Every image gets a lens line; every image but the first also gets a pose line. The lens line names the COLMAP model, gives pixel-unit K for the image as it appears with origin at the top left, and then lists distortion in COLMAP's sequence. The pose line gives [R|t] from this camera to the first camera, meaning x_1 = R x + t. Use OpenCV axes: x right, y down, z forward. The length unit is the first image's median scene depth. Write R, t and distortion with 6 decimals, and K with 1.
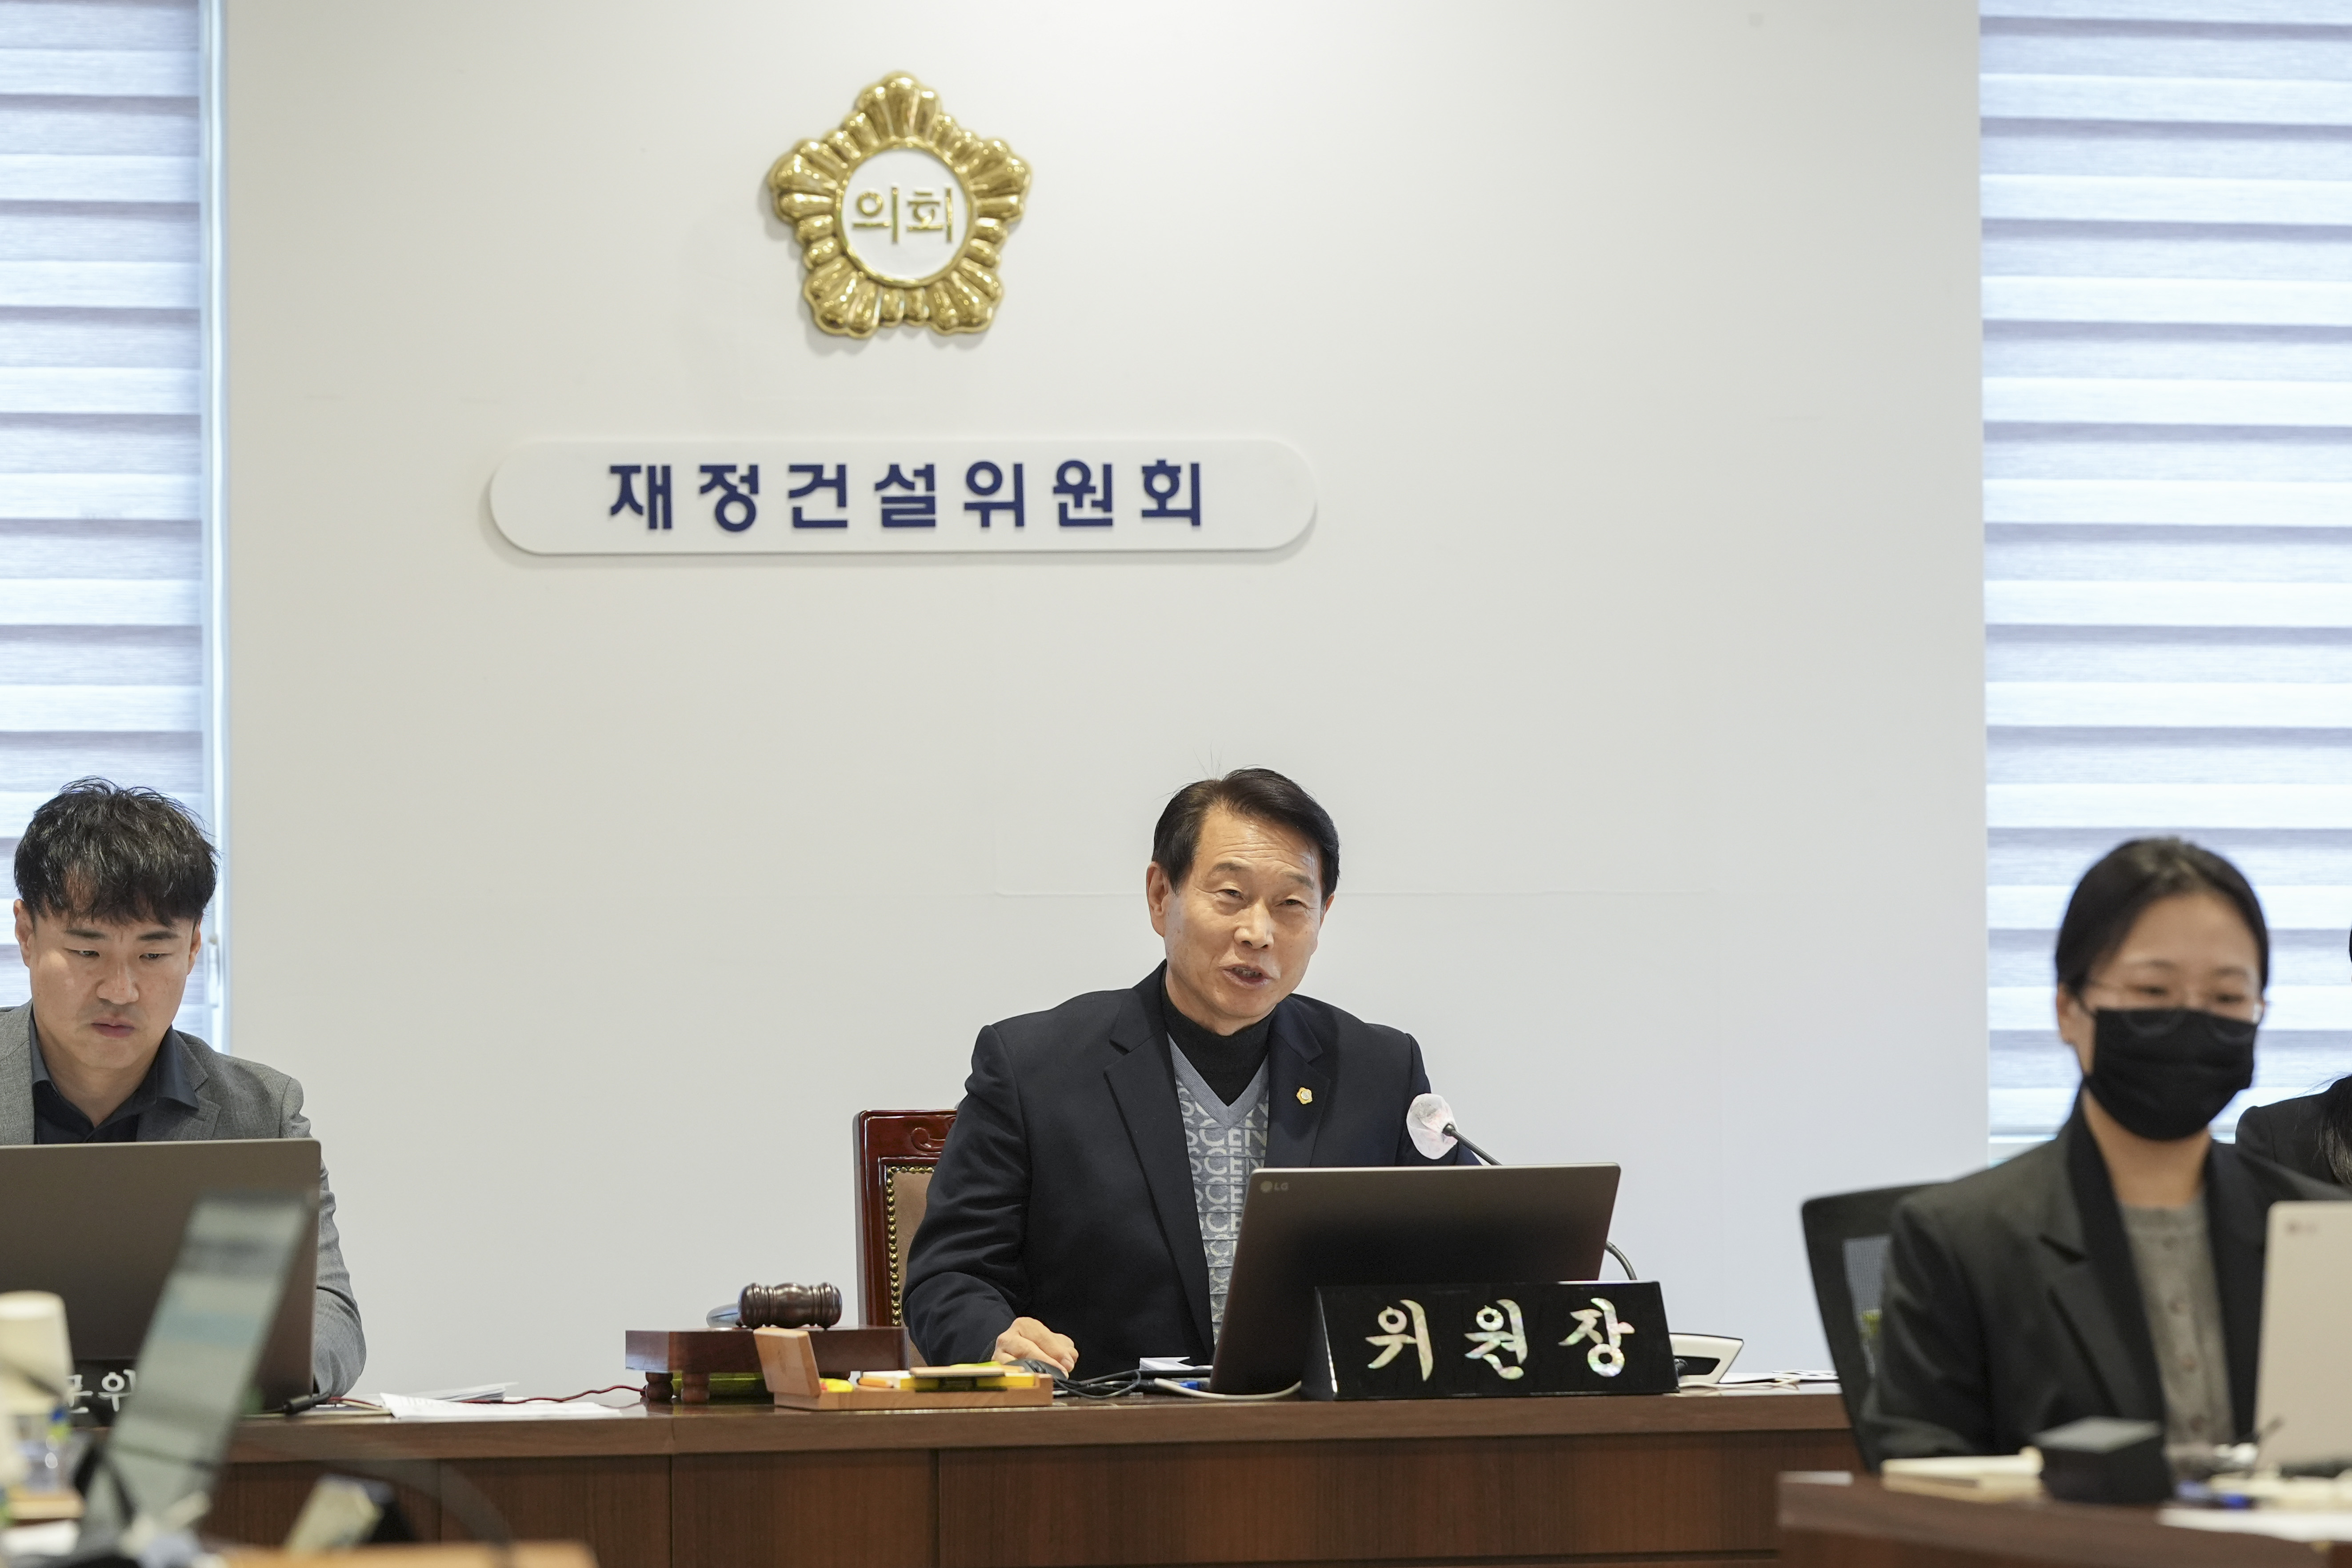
lens RADIAL K [[9833.0, 0, 1176.0], [0, 9833.0, 785.5], [0, 0, 1]] dist [0.119910, 0.000000]
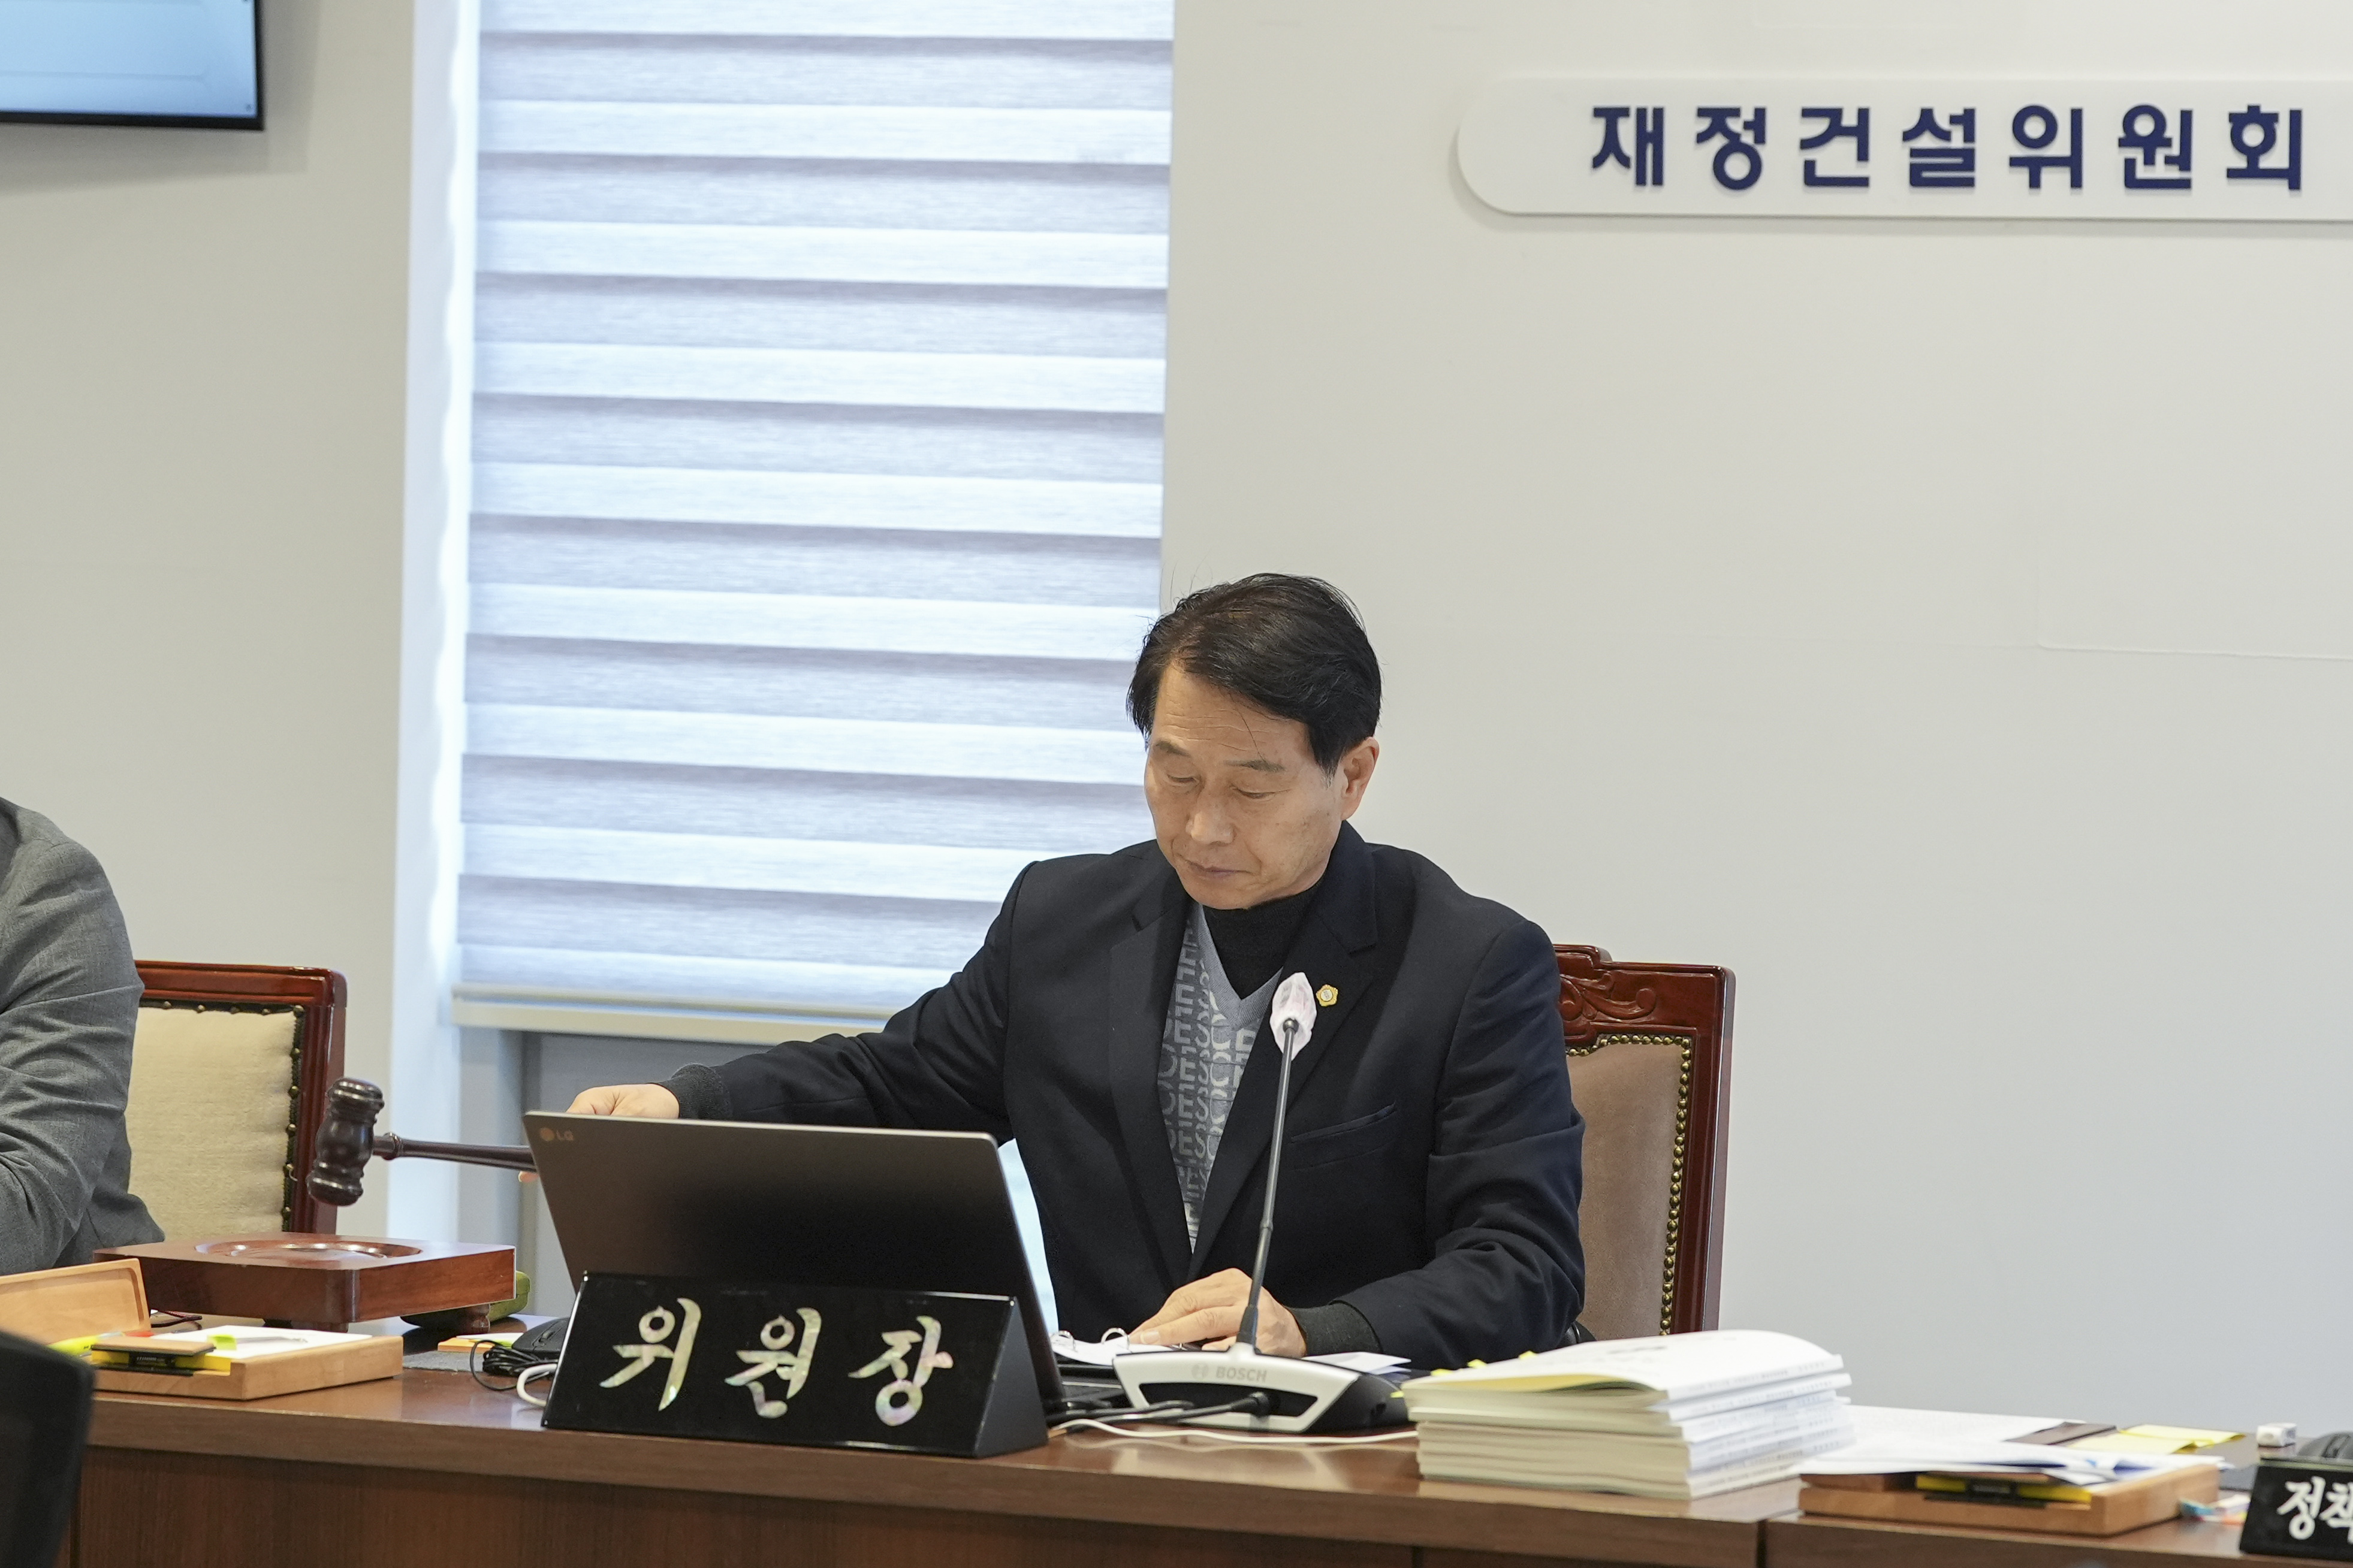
lens RADIAL K [[9145.4, 0, 1176.3], [0, 9145.4, 781.4], [0, 0, 1]] dist [0.096199, 0.000000]
pose [[0.819580, 0.054673, -0.570350, 0.353136], [-0.018374, 0.997433, 0.069210, -0.028563], [0.572670, -0.046244, 0.818481, 0.350024]]
